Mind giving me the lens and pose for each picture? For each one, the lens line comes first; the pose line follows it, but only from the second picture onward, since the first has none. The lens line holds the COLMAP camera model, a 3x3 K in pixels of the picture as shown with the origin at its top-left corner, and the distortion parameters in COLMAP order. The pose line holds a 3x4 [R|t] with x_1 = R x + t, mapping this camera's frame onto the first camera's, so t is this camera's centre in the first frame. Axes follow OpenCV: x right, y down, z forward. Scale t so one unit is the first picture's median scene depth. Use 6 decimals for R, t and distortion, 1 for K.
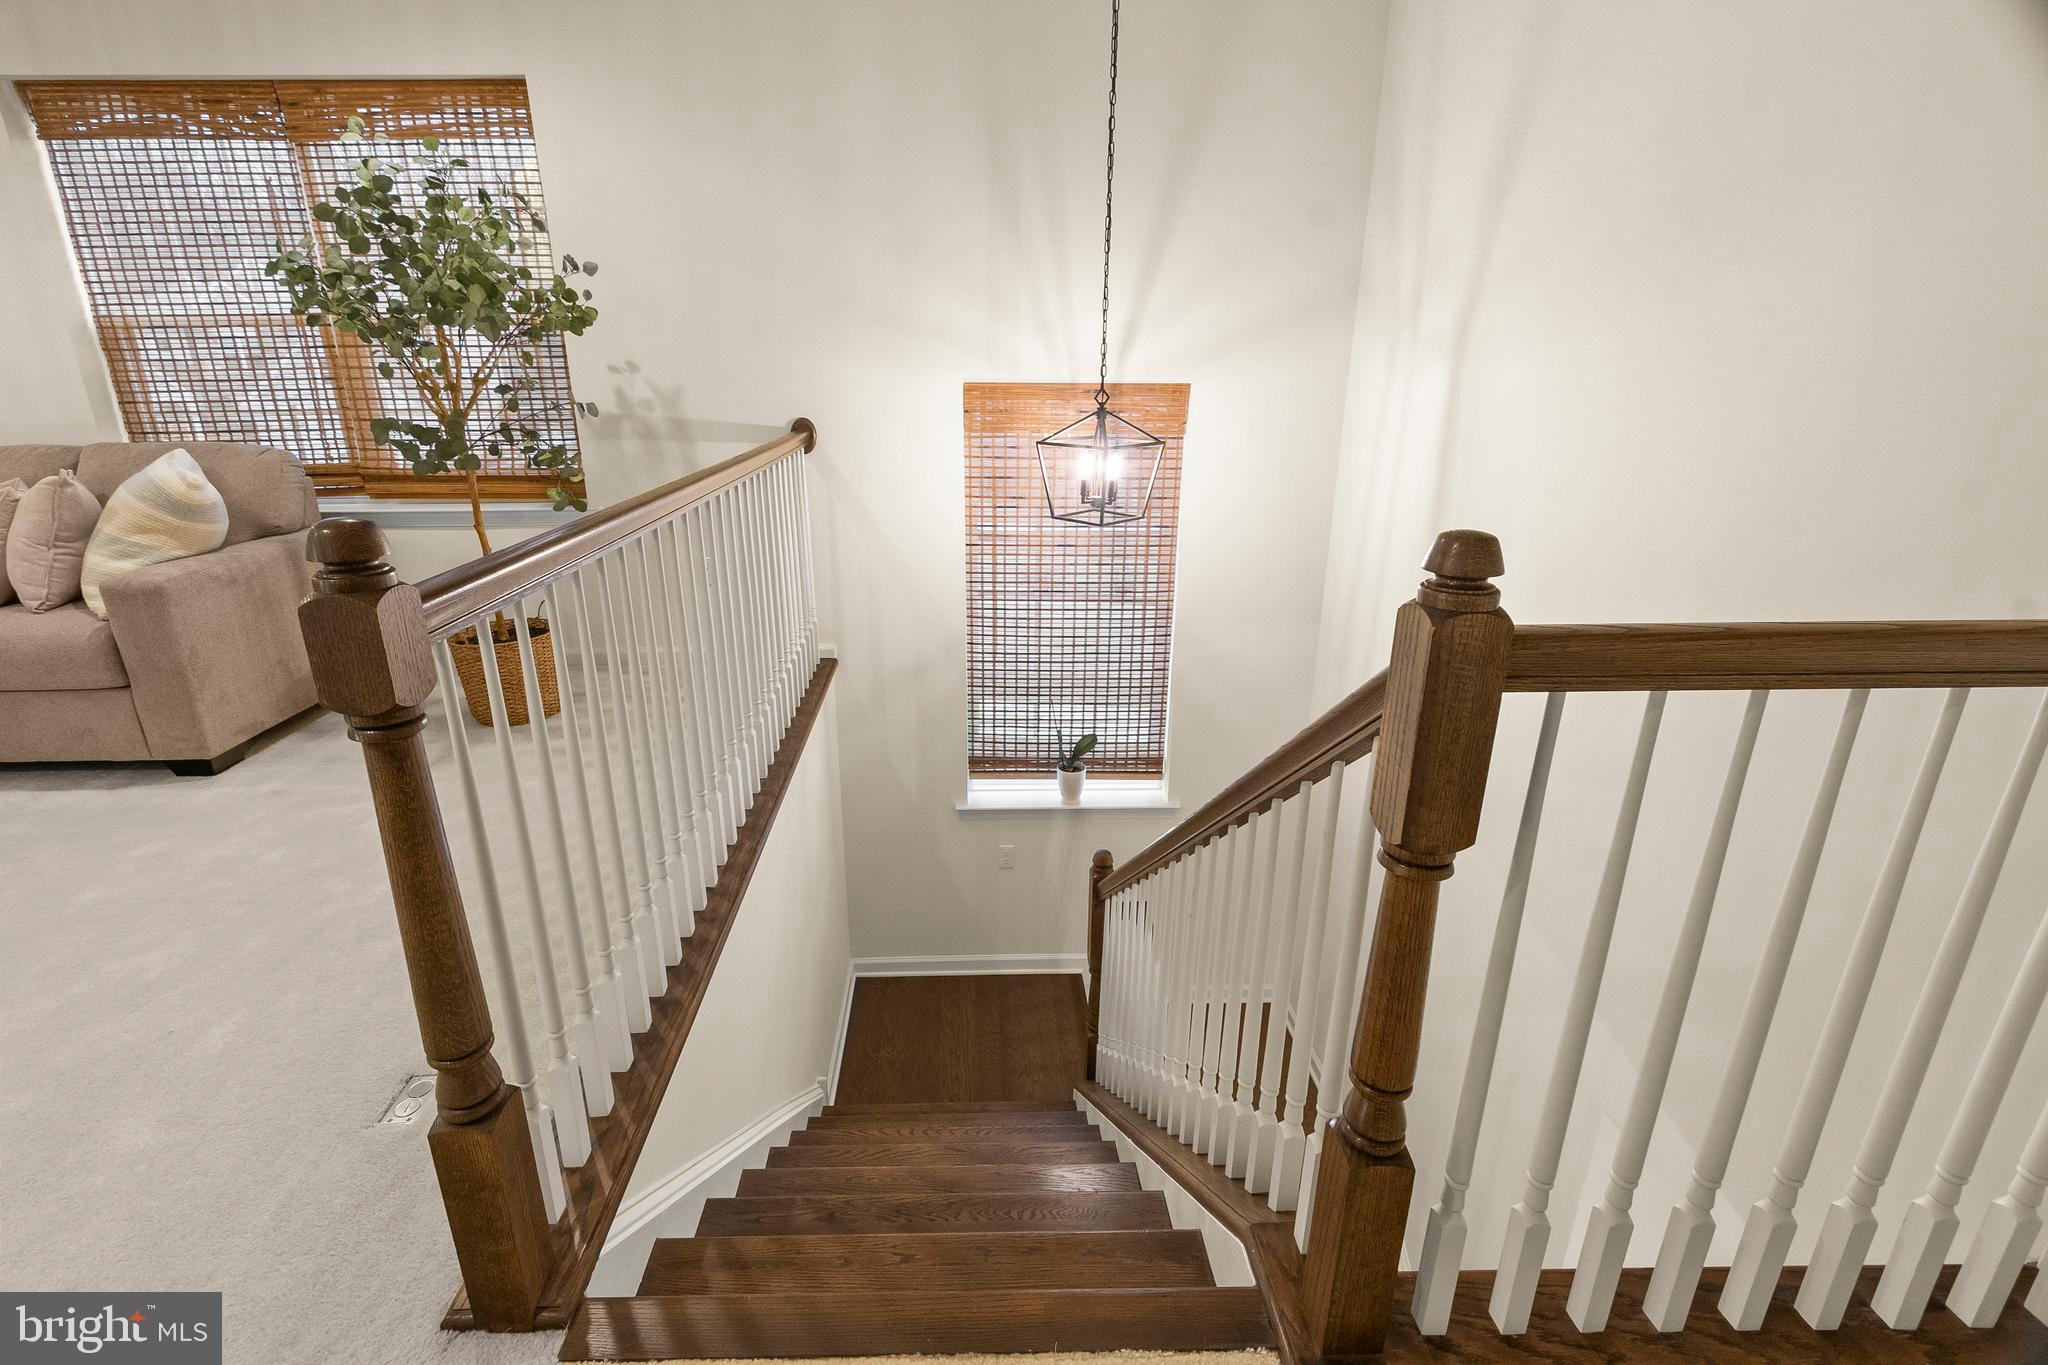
lens RADIAL K [[937.2, 0, 981.5], [0, 937.2, 689.5], [0, 0, 1]] dist [-0.001338, -0.001157]
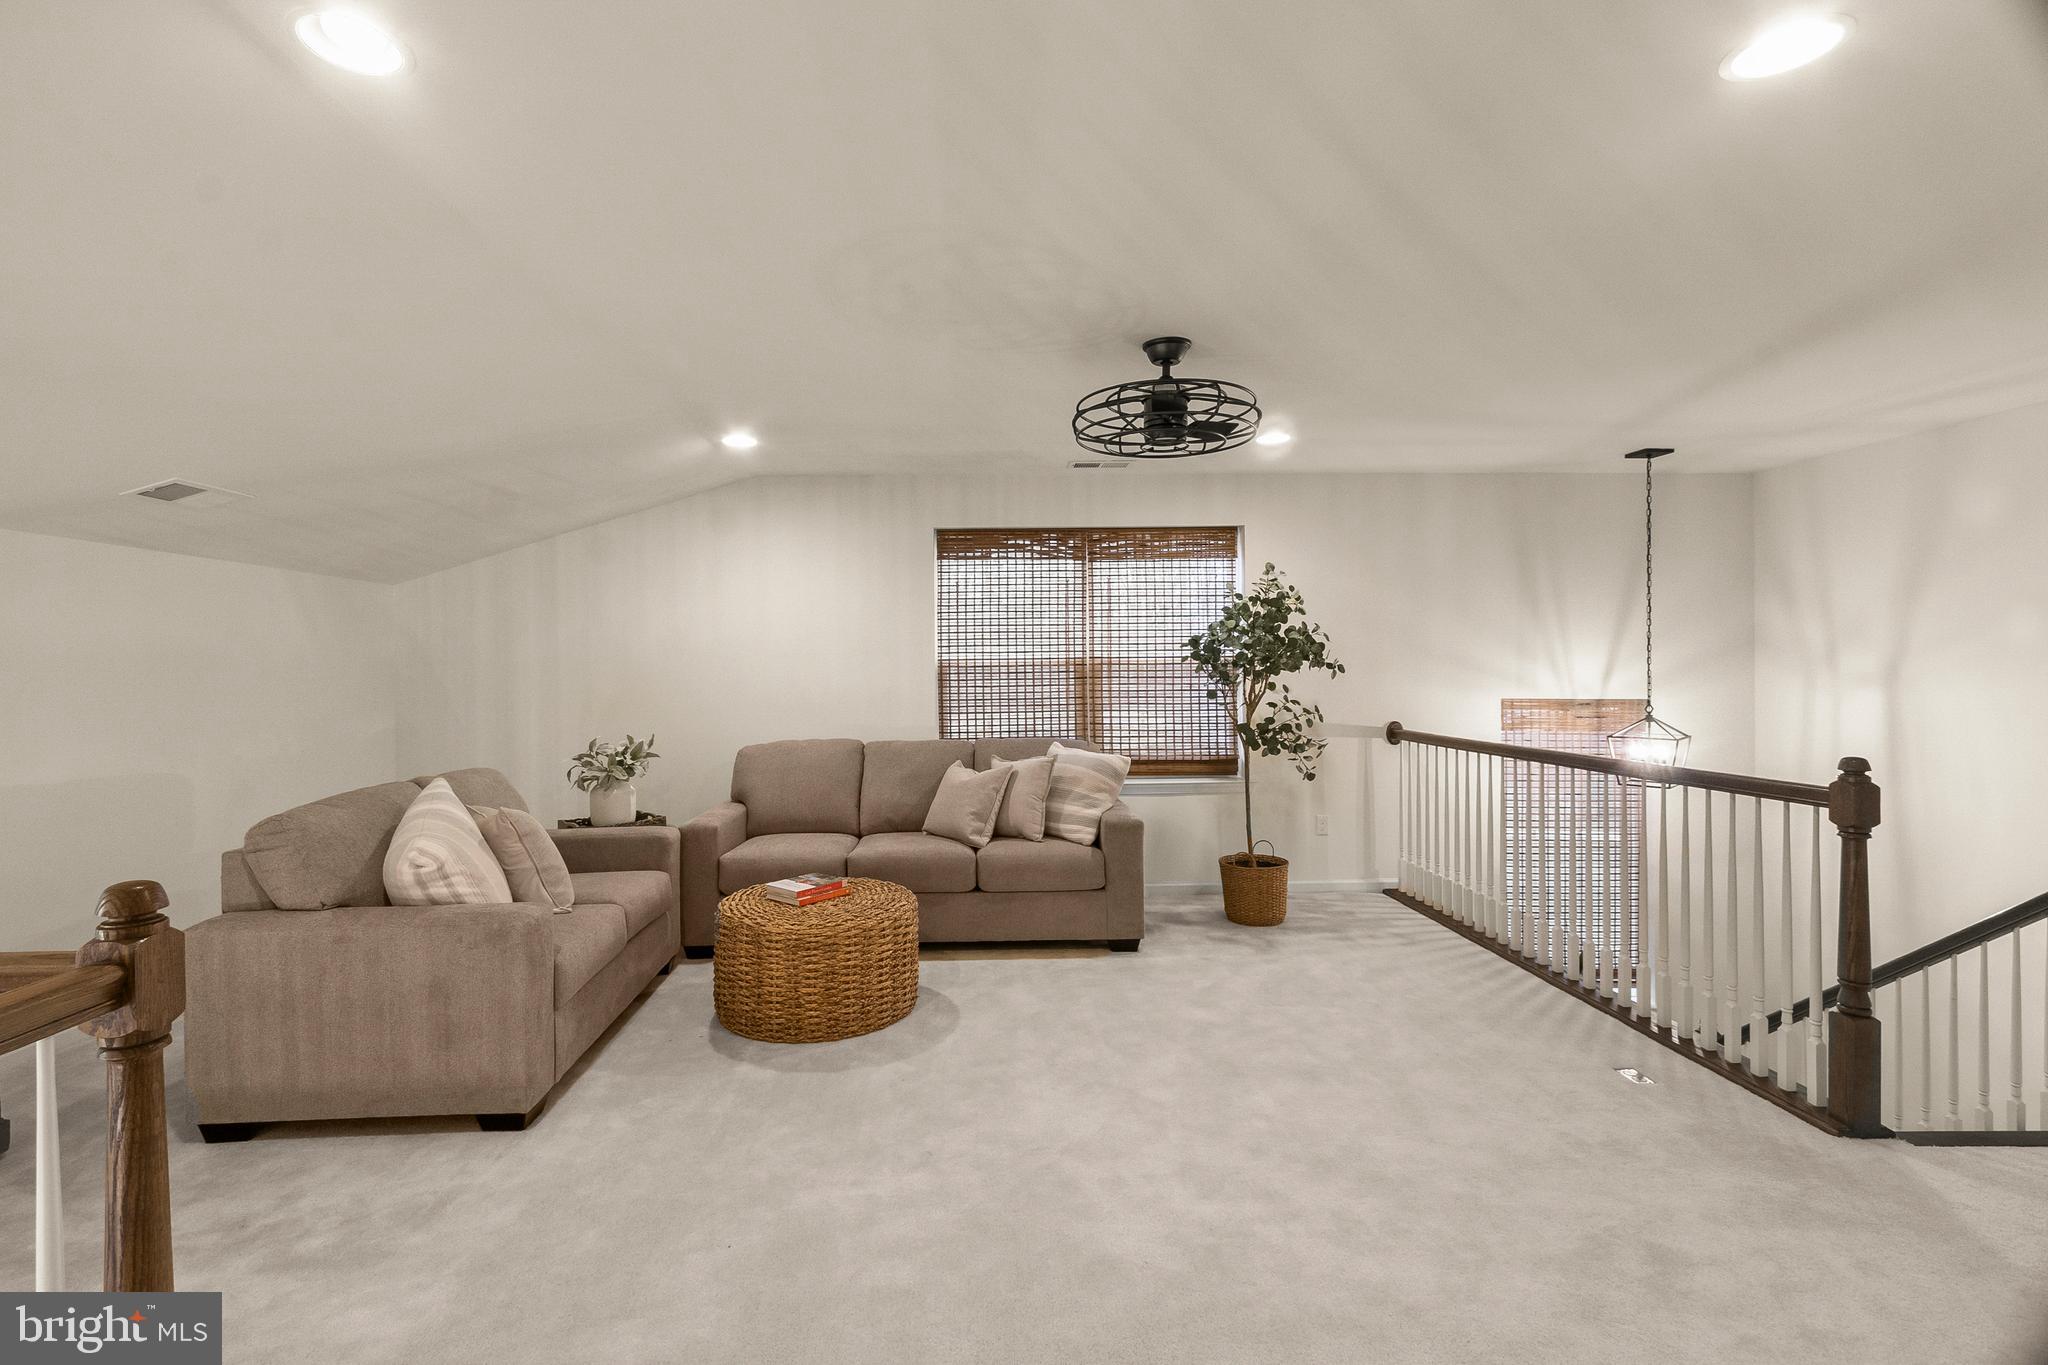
lens RADIAL K [[943.2, 0, 1014.9], [0, 943.2, 669.1], [0, 0, 1]] dist [0.026430, -0.006618]
pose [[0.999968, -0.003251, -0.007242, -0.967558], [0.000690, 0.944431, -0.328709, 0.157124], [0.007908, 0.328694, 0.944403, -0.569015]]
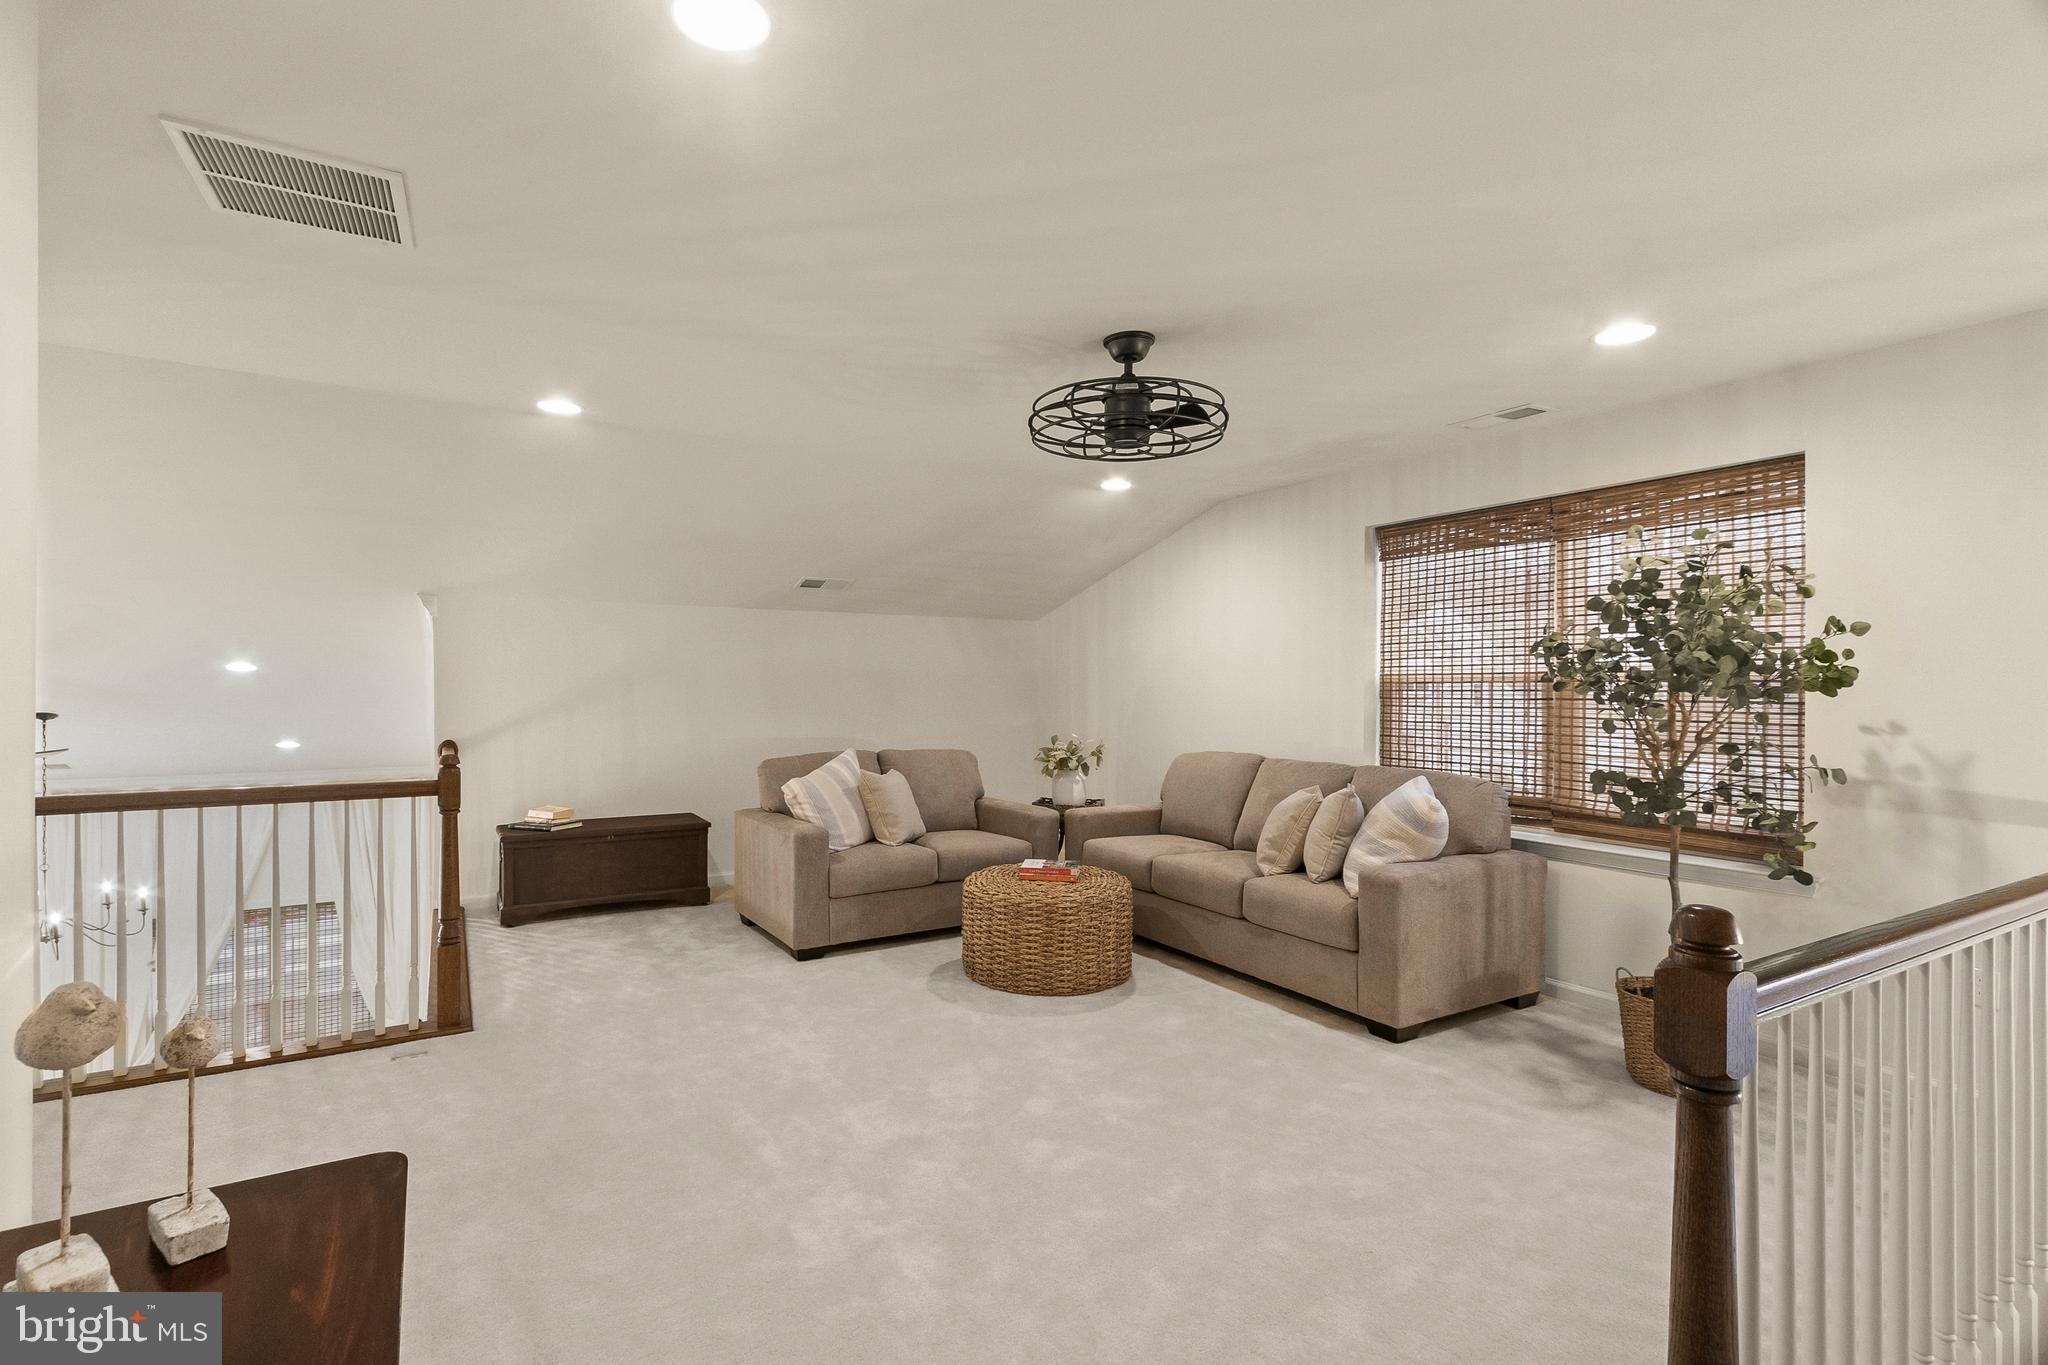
lens RADIAL K [[937.2, 0, 981.5], [0, 937.2, 689.5], [0, 0, 1]] dist [-0.001338, -0.001157]
pose [[0.471559, 0.011011, -0.881766, -0.015642], [-0.301973, 0.941484, -0.149735, 0.004559], [0.828519, 0.336879, 0.447290, -0.111116]]
